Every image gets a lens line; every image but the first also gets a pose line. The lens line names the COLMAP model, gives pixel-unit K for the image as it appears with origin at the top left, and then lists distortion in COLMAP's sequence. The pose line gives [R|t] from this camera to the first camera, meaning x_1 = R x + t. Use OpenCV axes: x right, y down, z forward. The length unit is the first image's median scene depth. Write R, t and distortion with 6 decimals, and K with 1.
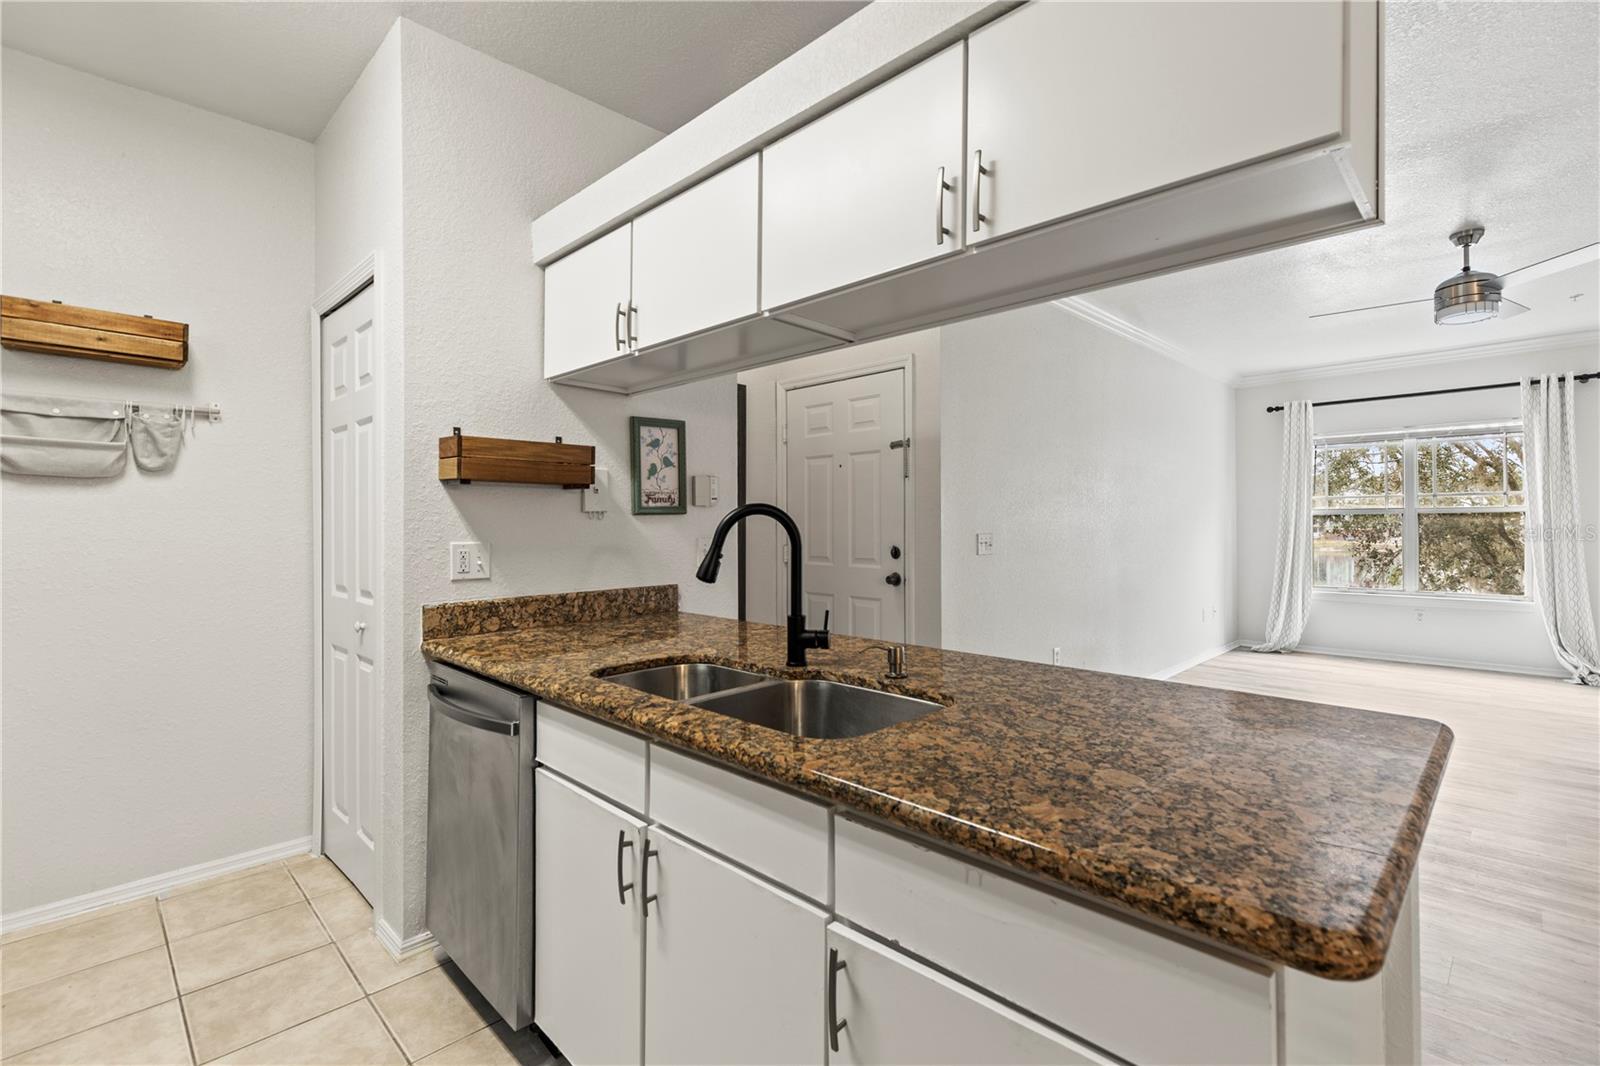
lens RADIAL K [[729.6, 0, 800.7], [0, 729.6, 520.8], [0, 0, 1]] dist [0.007651, -0.000082]
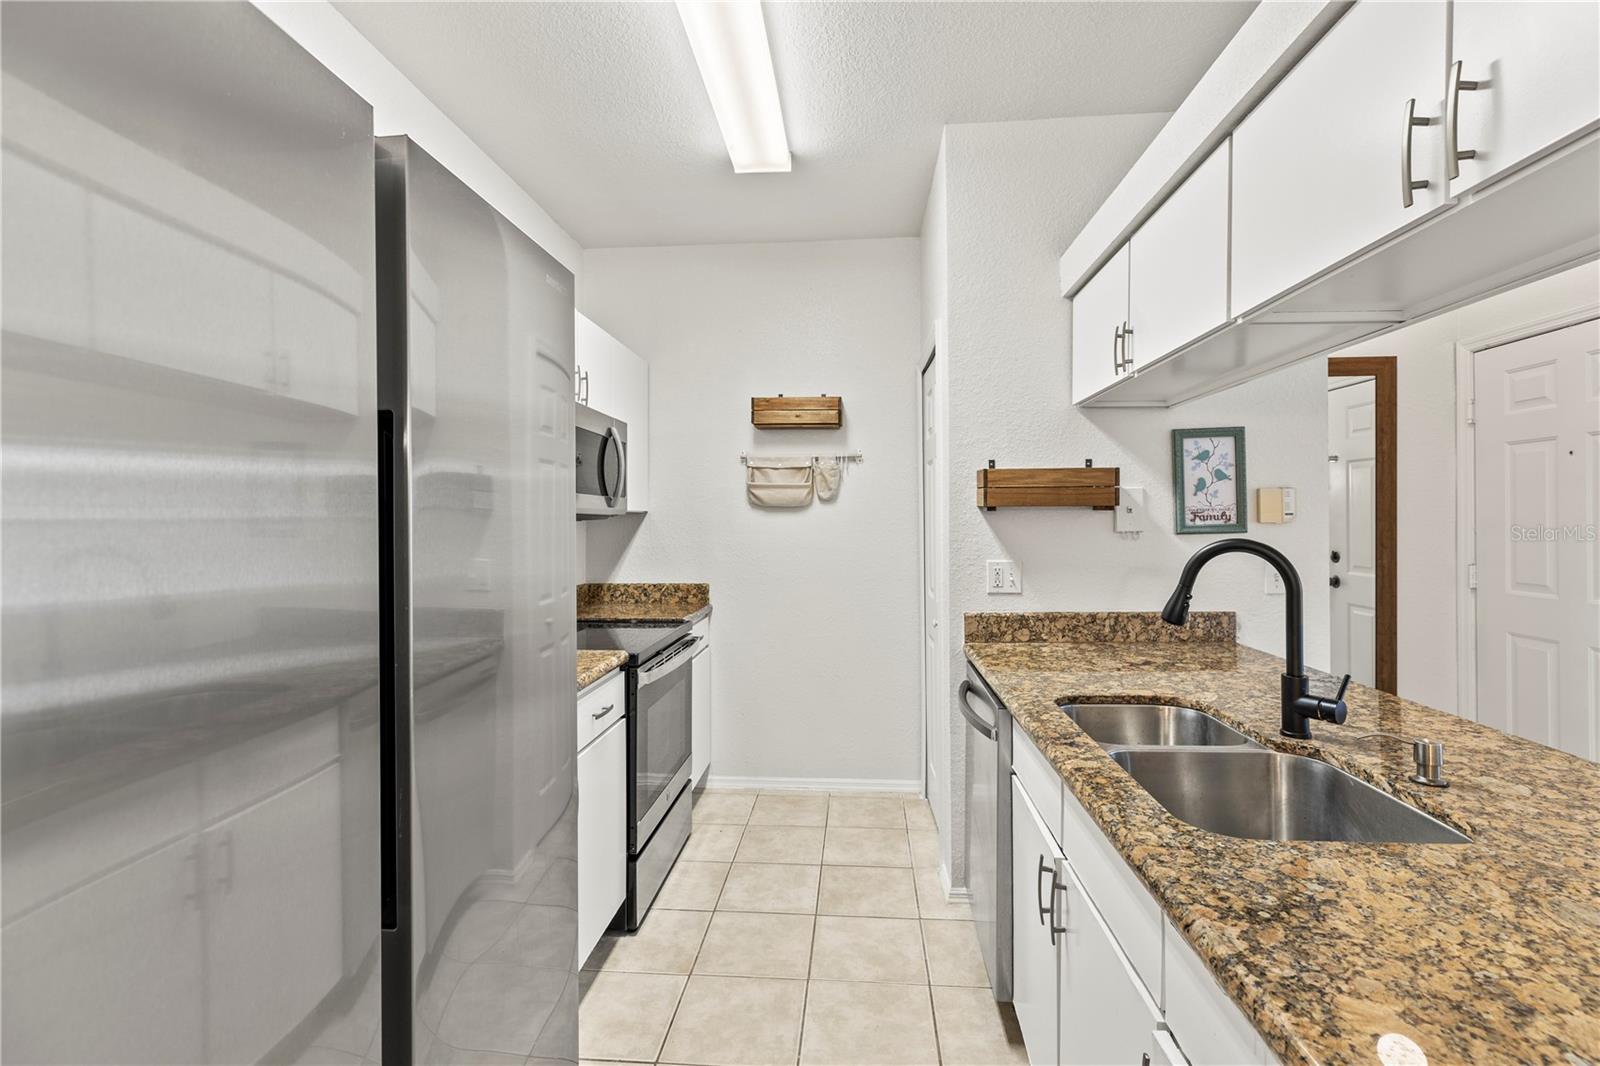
lens RADIAL K [[724.6, 0, 801.8], [0, 724.6, 520.7], [0, 0, 1]] dist [0.003791, -0.000036]
pose [[0.647196, -0.000063, -0.762323, 0.168700], [0.008195, 0.999943, 0.006875, -0.035640], [0.762279, -0.010696, 0.647160, 0.031070]]
